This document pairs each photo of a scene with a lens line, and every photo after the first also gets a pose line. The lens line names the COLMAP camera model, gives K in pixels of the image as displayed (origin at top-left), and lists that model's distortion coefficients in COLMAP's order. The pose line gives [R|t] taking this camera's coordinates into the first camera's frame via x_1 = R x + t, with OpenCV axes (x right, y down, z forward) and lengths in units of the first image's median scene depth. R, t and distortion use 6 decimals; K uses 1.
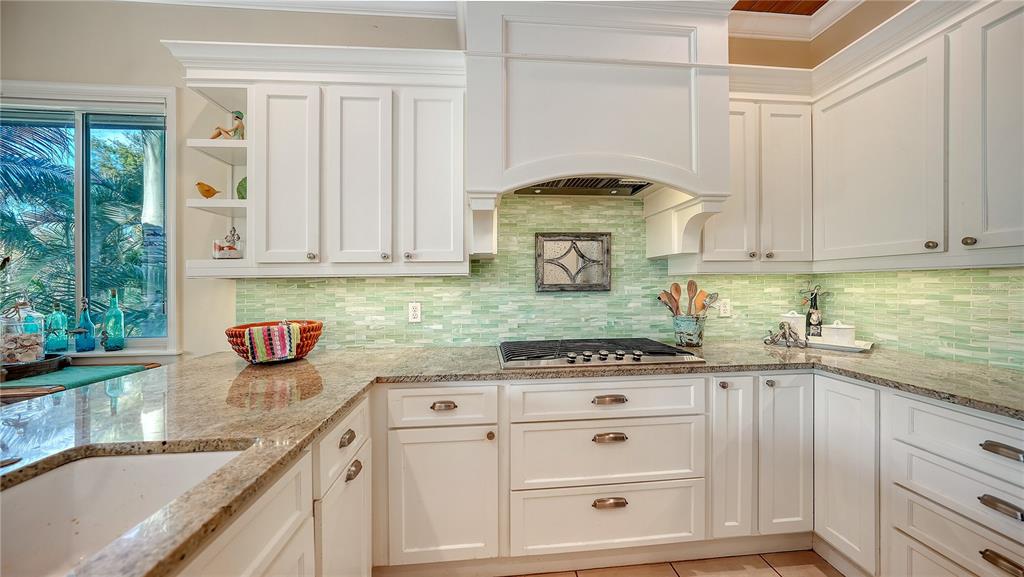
lens RADIAL K [[357.8, 0, 515.0], [0, 357.8, 284.4], [0, 0, 1]] dist [-0.004939, 0.001192]
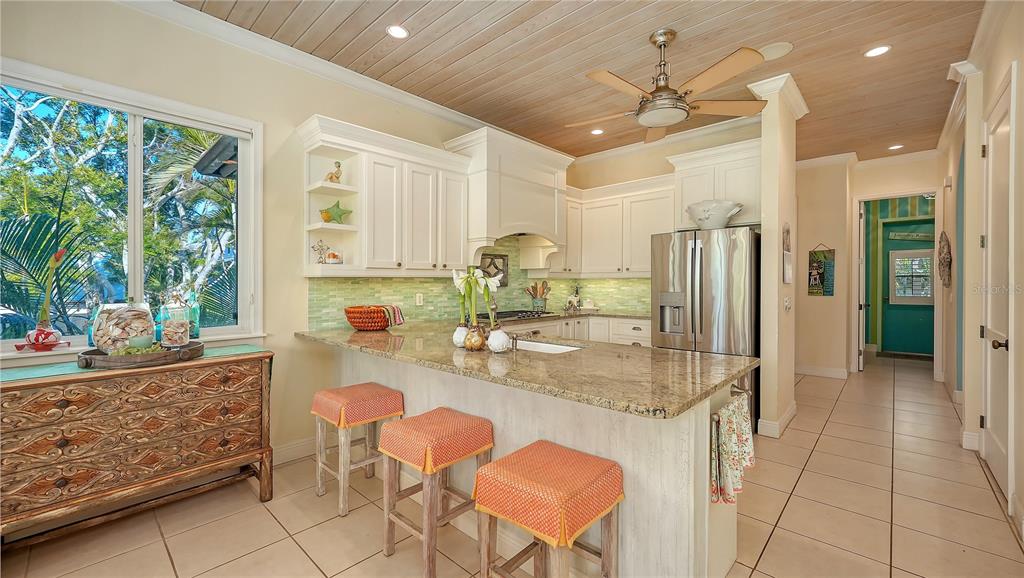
lens RADIAL K [[409.8, 0, 510.4], [0, 409.8, 286.3], [0, 0, 1]] dist [0.001503, 0.000015]
pose [[0.743303, -0.000096, 0.668954, -1.231692], [-0.002659, 0.999992, 0.003098, 0.013160], [-0.668949, -0.004082, 0.743297, -0.643506]]
